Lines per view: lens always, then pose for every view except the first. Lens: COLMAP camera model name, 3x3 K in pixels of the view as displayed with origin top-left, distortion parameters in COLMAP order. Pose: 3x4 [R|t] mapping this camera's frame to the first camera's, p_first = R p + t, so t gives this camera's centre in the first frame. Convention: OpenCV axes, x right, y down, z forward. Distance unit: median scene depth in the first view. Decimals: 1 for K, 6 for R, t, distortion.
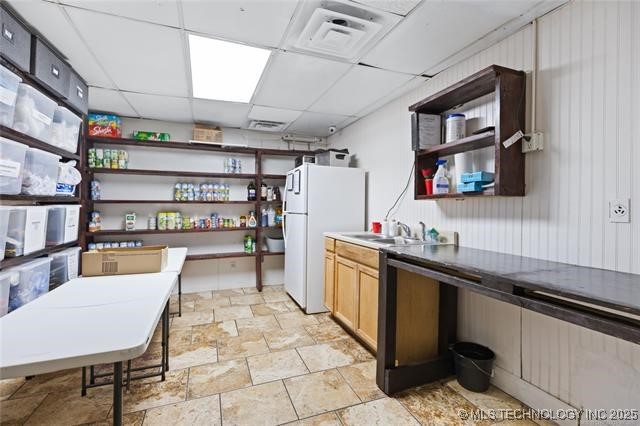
lens RADIAL K [[294.3, 0, 319.9], [0, 294.3, 209.8], [0, 0, 1]] dist [0.004915, -0.000819]
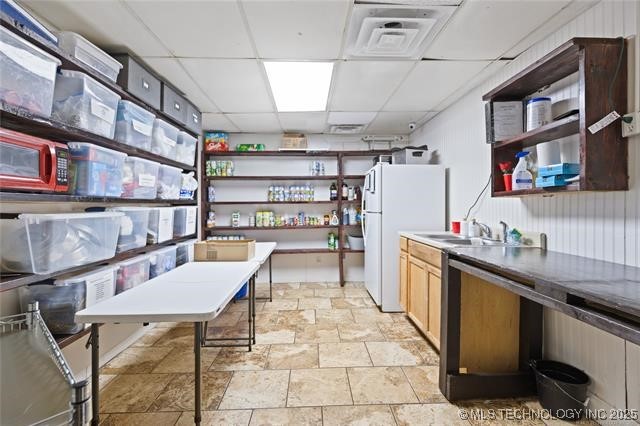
lens RADIAL K [[294.3, 0, 320.5], [0, 294.3, 209.2], [0, 0, 1]] dist [0.004915, -0.000819]
pose [[0.944357, -0.005681, -0.328872, 0.132366], [0.005959, 0.999982, -0.000163, 0.000597], [0.328867, -0.001806, 0.944374, -0.037965]]
